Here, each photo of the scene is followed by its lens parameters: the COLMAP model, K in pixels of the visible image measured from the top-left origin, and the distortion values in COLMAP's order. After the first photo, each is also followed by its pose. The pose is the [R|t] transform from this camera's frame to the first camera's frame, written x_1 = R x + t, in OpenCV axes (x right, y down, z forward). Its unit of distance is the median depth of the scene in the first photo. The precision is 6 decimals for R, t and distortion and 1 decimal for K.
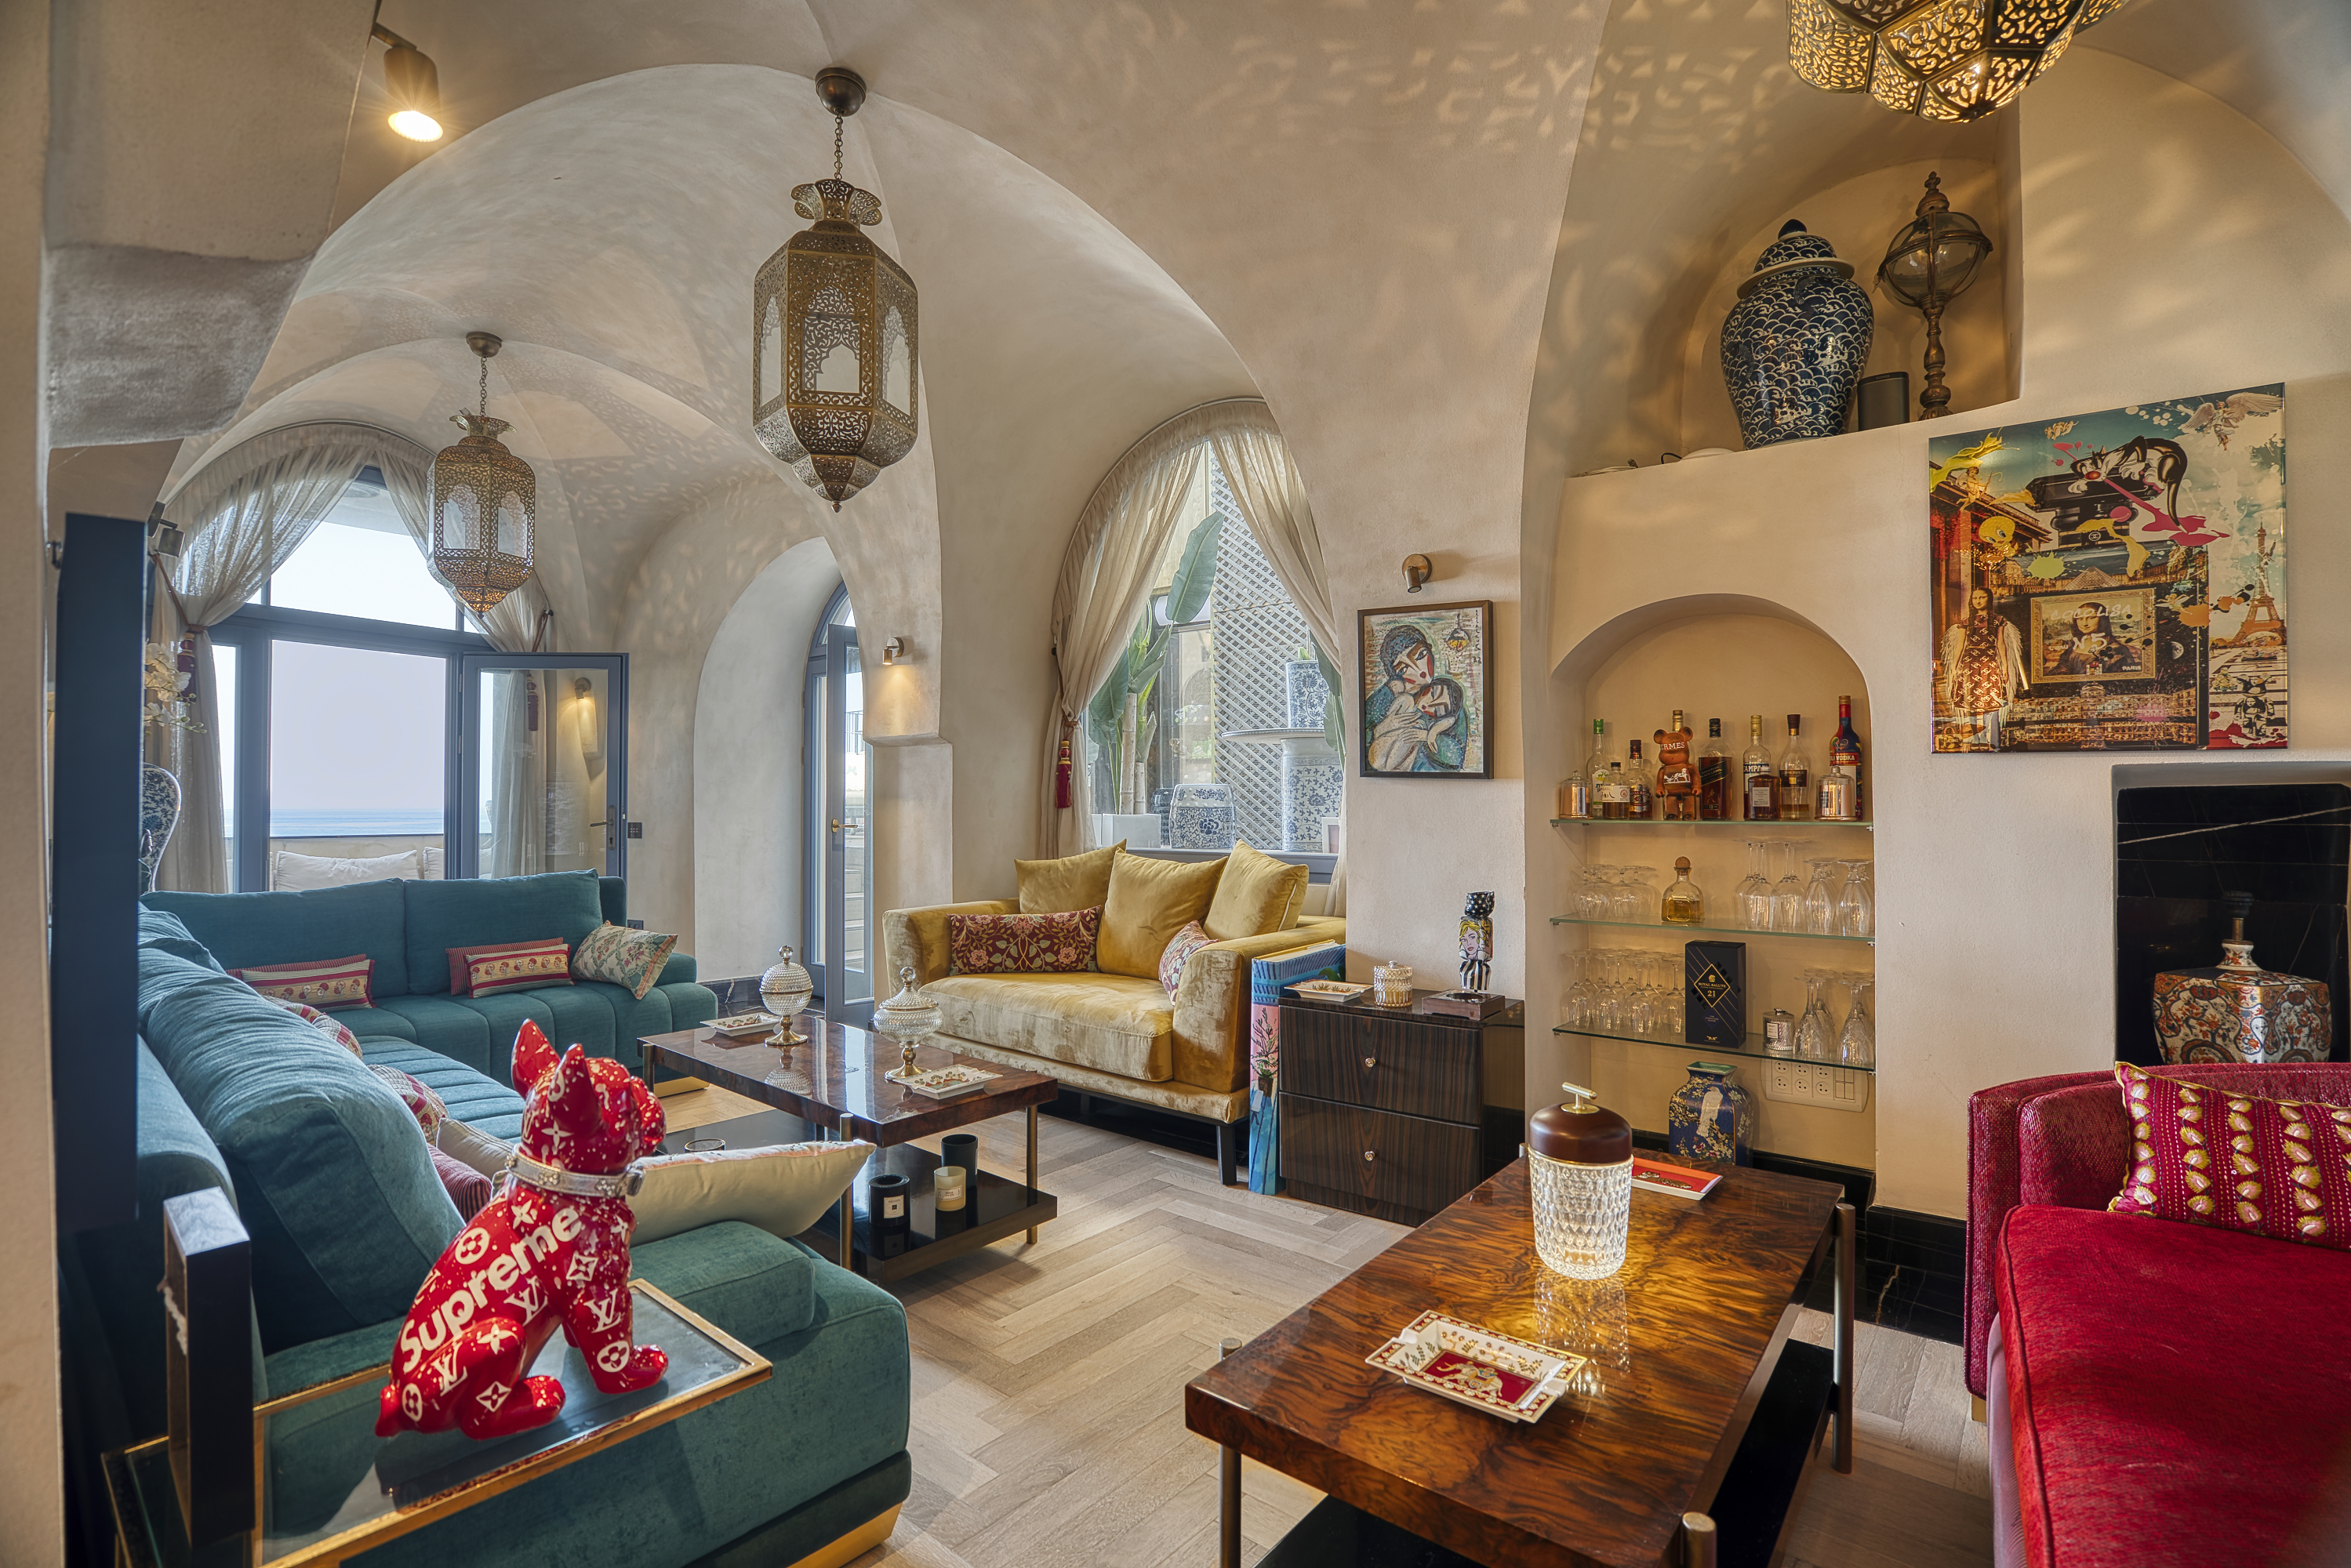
lens RADIAL K [[1092.7, 0, 1175.5], [0, 1092.7, 784.0], [0, 0, 1]] dist [-0.000495, -0.000100]
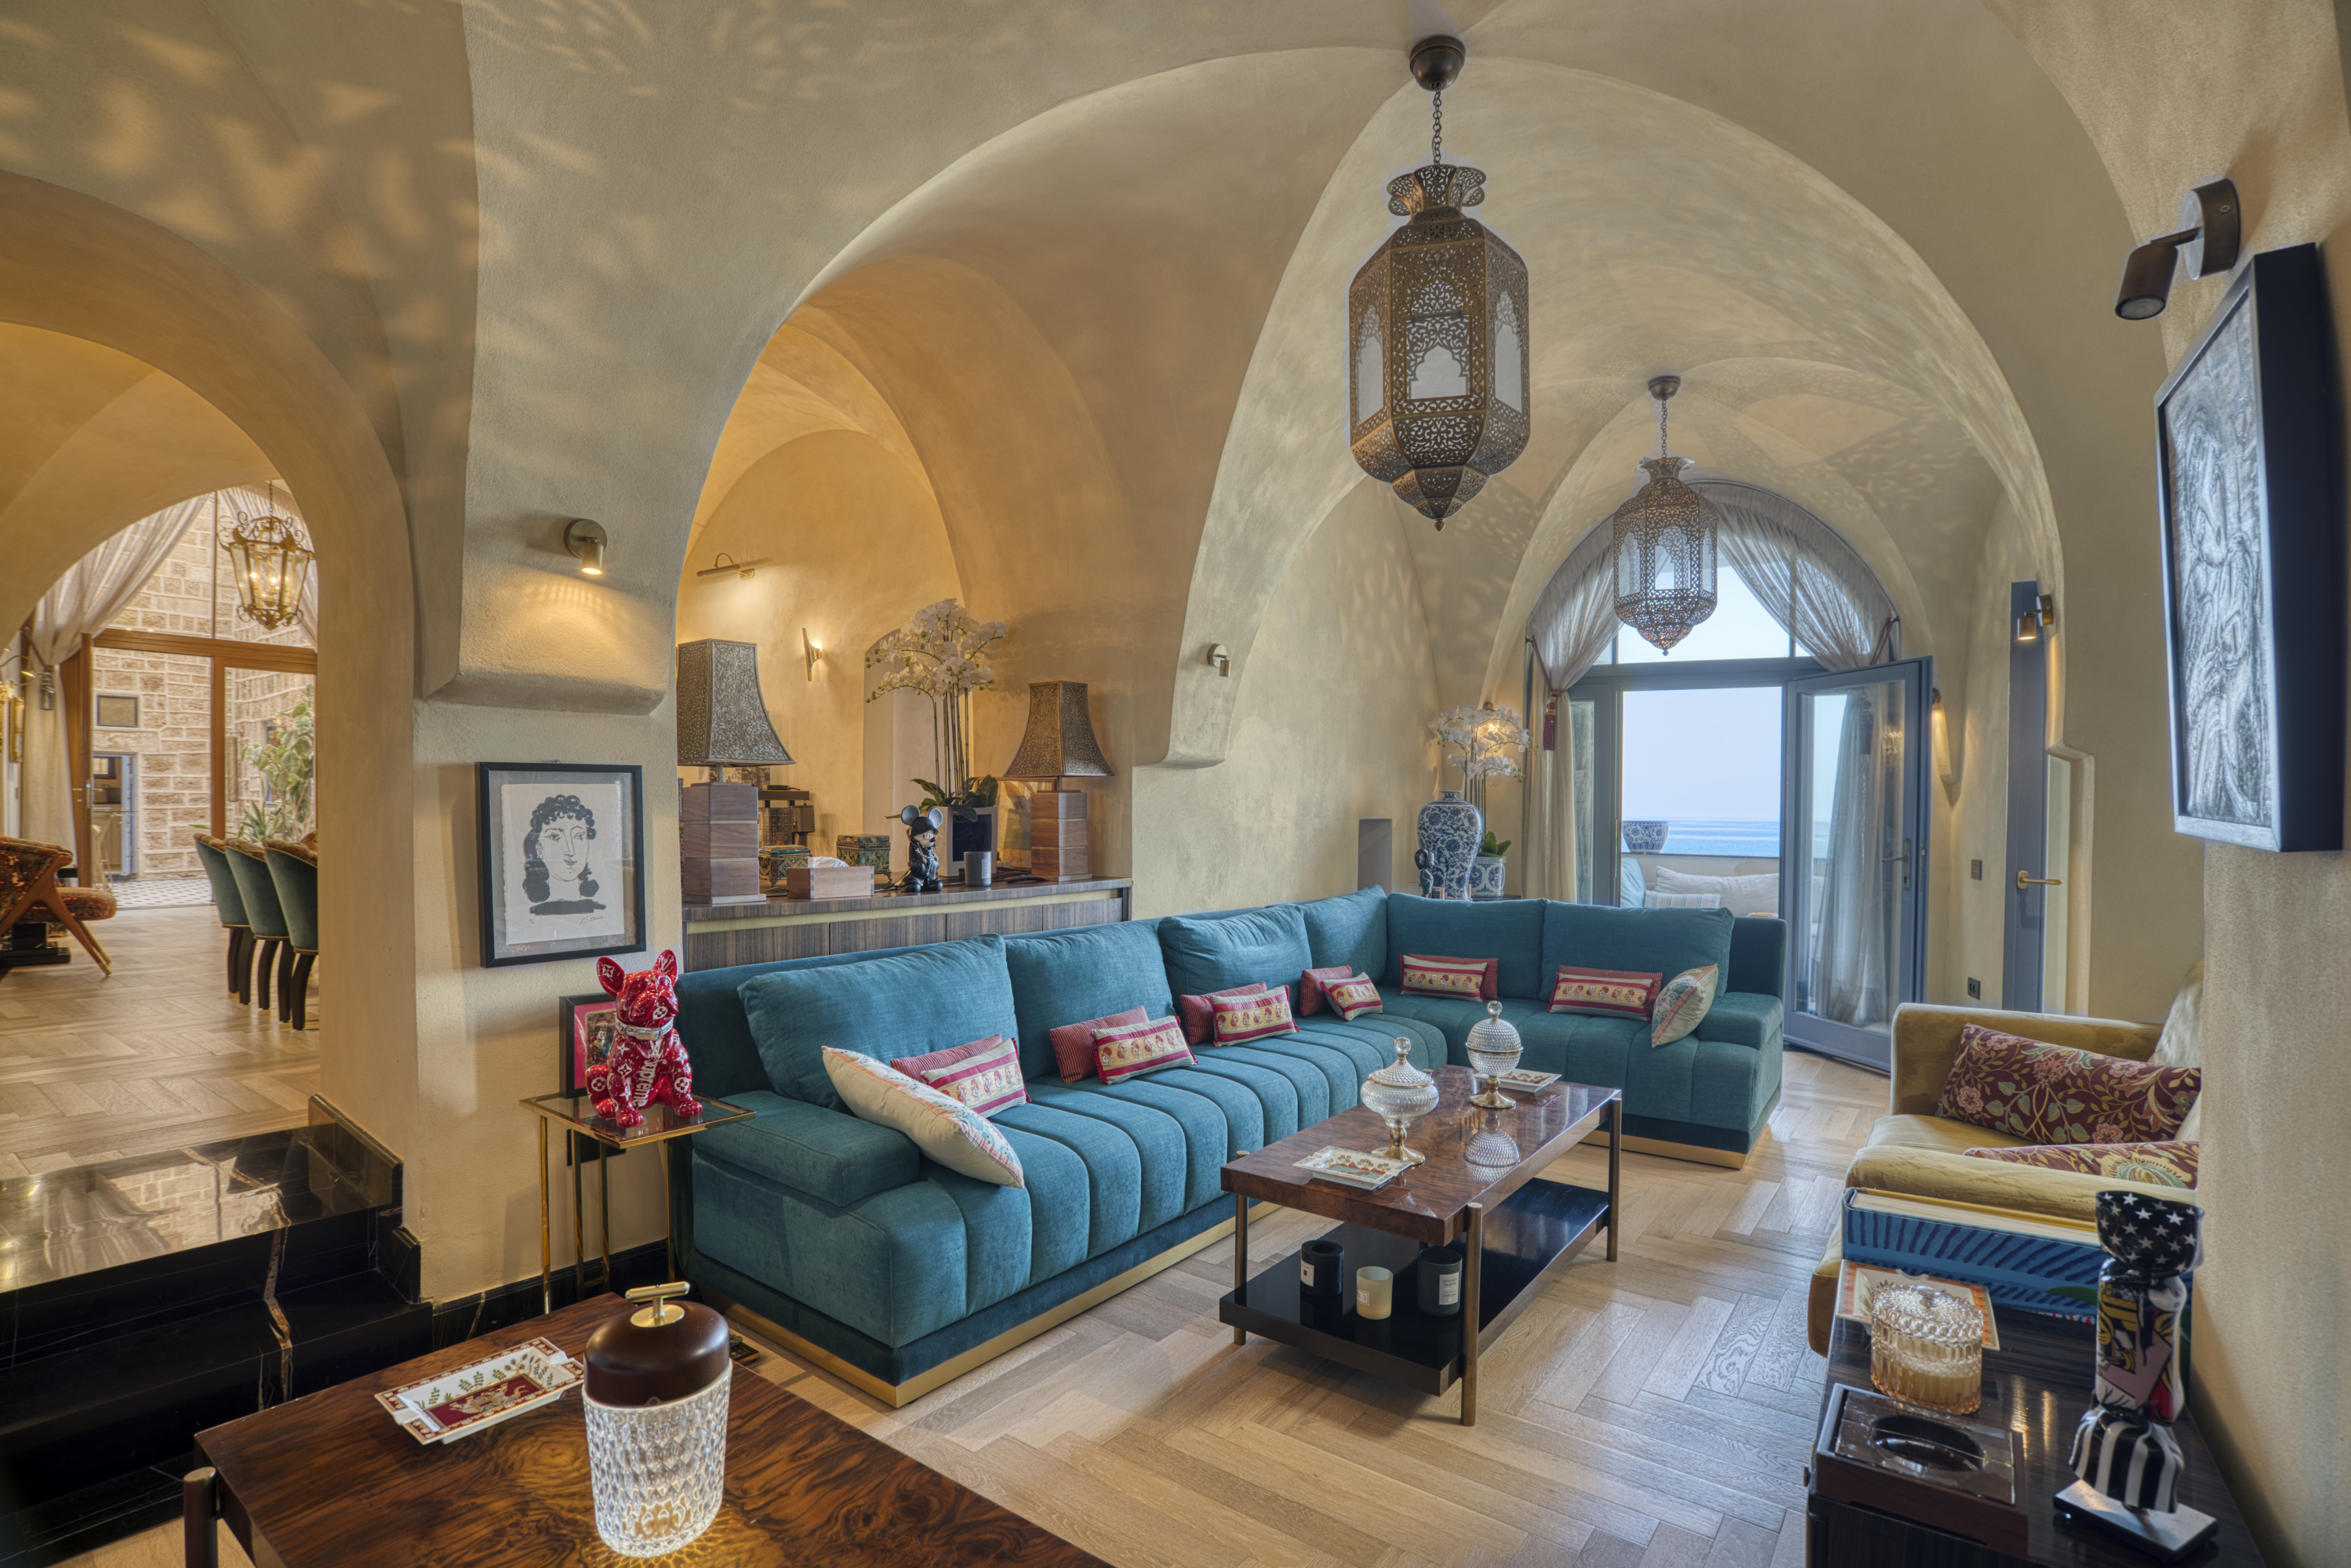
lens RADIAL K [[1137.9, 0, 1171.2], [0, 1137.9, 824.6], [0, 0, 1]] dist [-0.000993, 0.000021]
pose [[0.081164, 0.015772, -0.996576, 0.432189], [0.008105, 0.999831, 0.016484, -0.014422], [0.996668, -0.009415, 0.081023, 0.484051]]
